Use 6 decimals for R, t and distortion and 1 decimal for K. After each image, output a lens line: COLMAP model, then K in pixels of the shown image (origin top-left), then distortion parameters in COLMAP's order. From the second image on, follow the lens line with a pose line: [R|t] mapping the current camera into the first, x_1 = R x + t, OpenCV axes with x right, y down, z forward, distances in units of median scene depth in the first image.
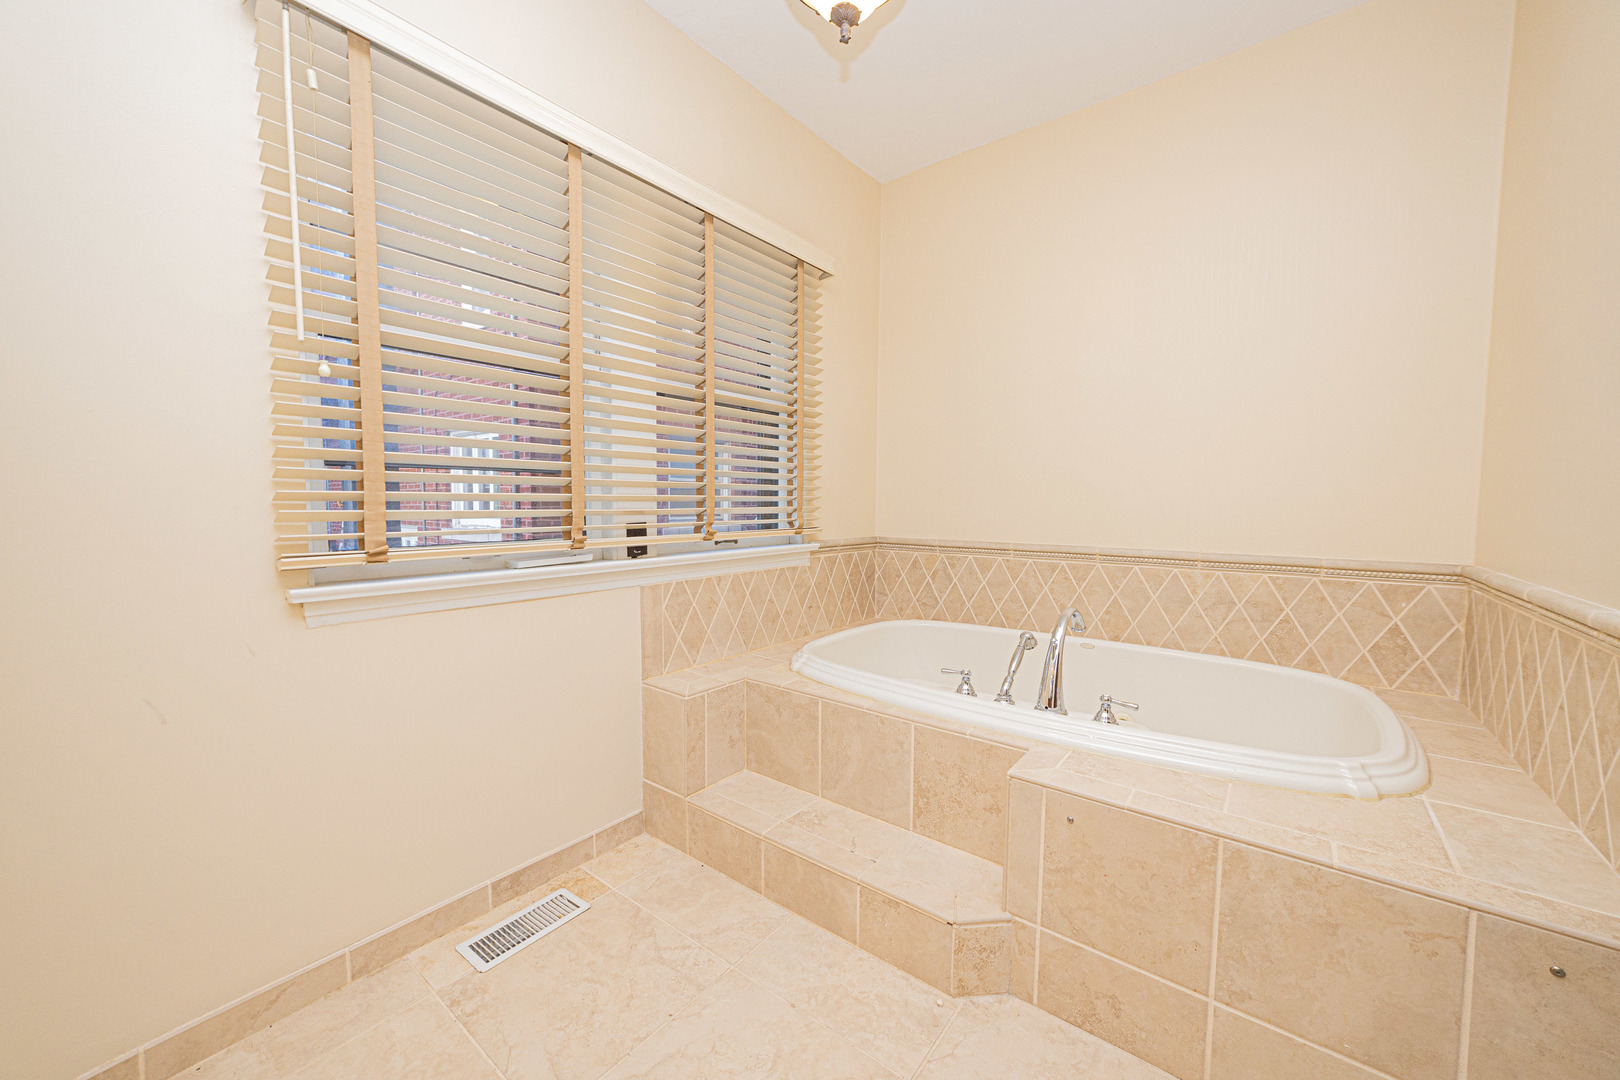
lens RADIAL K [[612.5, 0, 813.5], [0, 612.5, 538.0], [0, 0, 1]] dist [-0.017039, 0.000837]
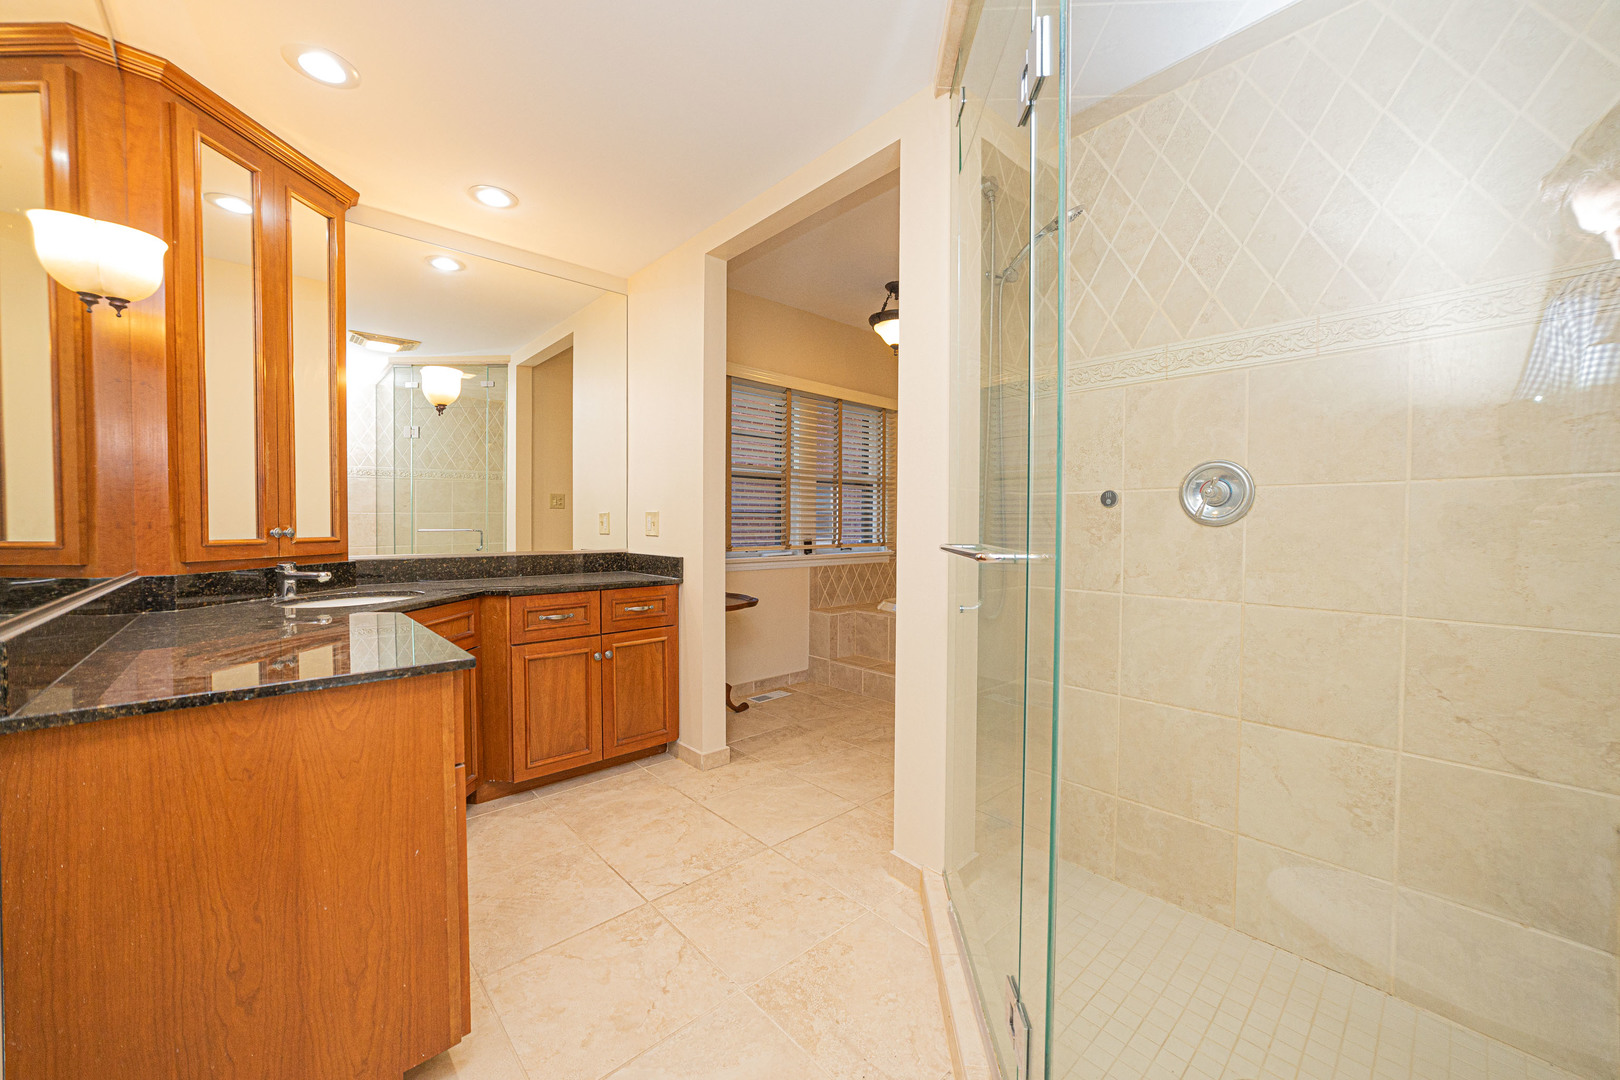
lens RADIAL K [[612.5, 0, 810.3], [0, 612.5, 536.9], [0, 0, 1]] dist [-0.017039, 0.000837]
pose [[0.985059, 0.004886, -0.172145, 0.104320], [-0.012905, 0.998881, -0.045496, 0.069262], [0.171731, 0.047038, 0.984020, -1.189328]]
